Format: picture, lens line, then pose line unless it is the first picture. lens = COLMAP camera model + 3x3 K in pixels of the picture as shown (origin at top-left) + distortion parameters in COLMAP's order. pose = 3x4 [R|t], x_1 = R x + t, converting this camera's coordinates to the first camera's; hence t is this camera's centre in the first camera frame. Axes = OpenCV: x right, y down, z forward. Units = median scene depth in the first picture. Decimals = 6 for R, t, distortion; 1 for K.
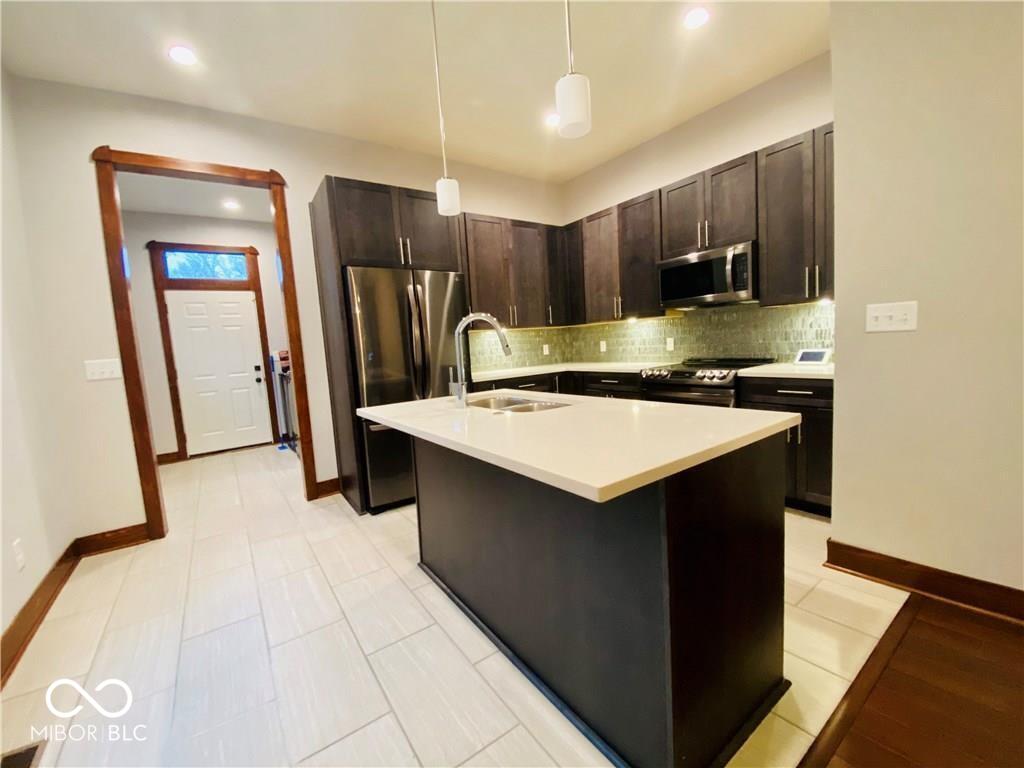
lens RADIAL K [[416.9, 0, 501.0], [0, 416.9, 395.6], [0, 0, 1]] dist [0.000726, -0.024576]
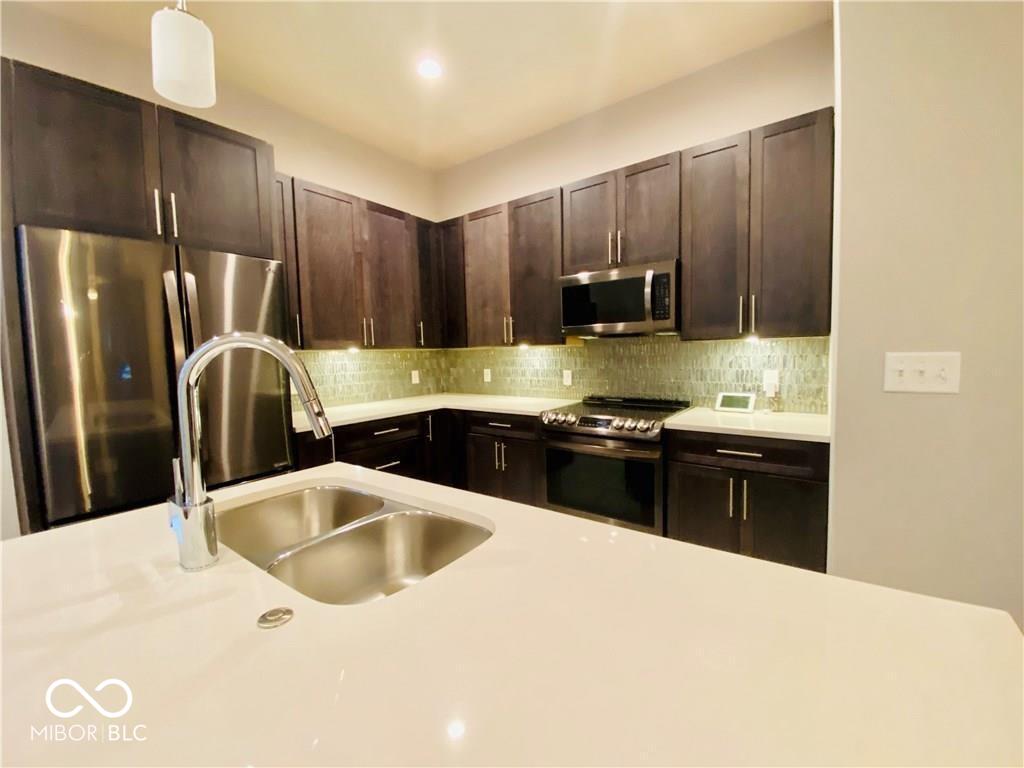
lens RADIAL K [[412.8, 0, 516.1], [0, 412.8, 383.6], [0, 0, 1]] dist [0.045281, -0.034767]
pose [[0.941705, 0.017068, 0.336007, 0.031775], [0.003955, 0.998082, -0.061784, -0.061125], [-0.336417, 0.059511, 0.939831, 0.261207]]
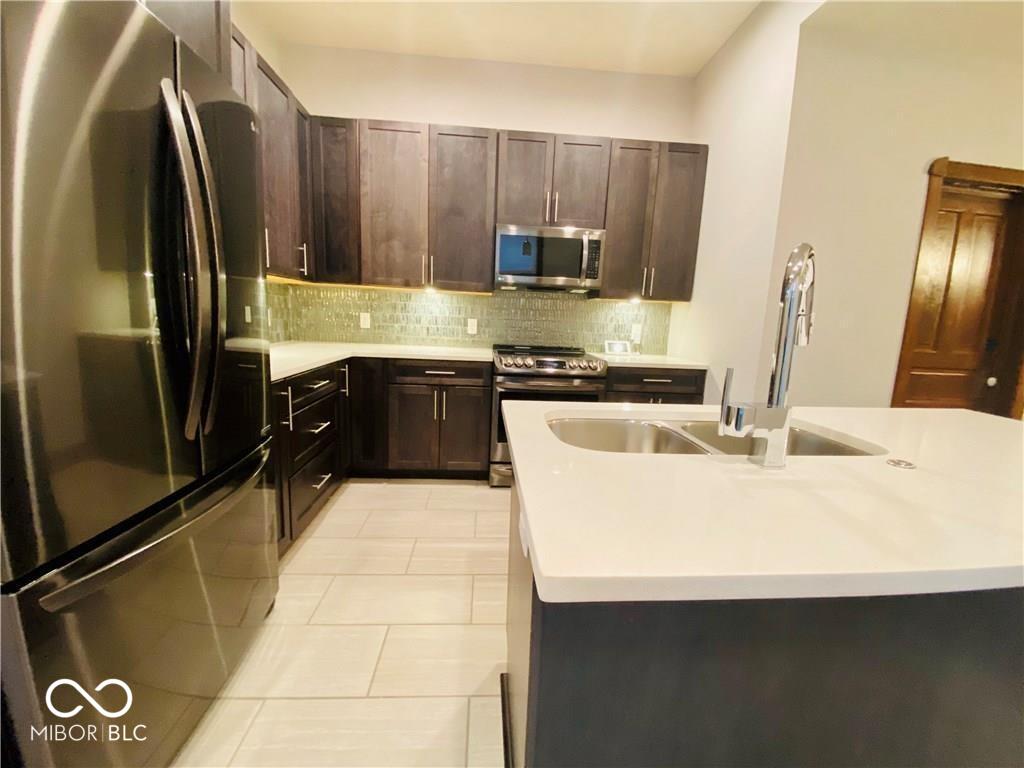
lens RADIAL K [[412.8, 0, 516.1], [0, 412.8, 383.6], [0, 0, 1]] dist [0.045281, -0.034767]
pose [[0.498219, -0.053045, 0.865427, -0.285638], [0.031532, 0.998575, 0.043054, -0.040527], [-0.866478, 0.005838, 0.499182, 0.508657]]
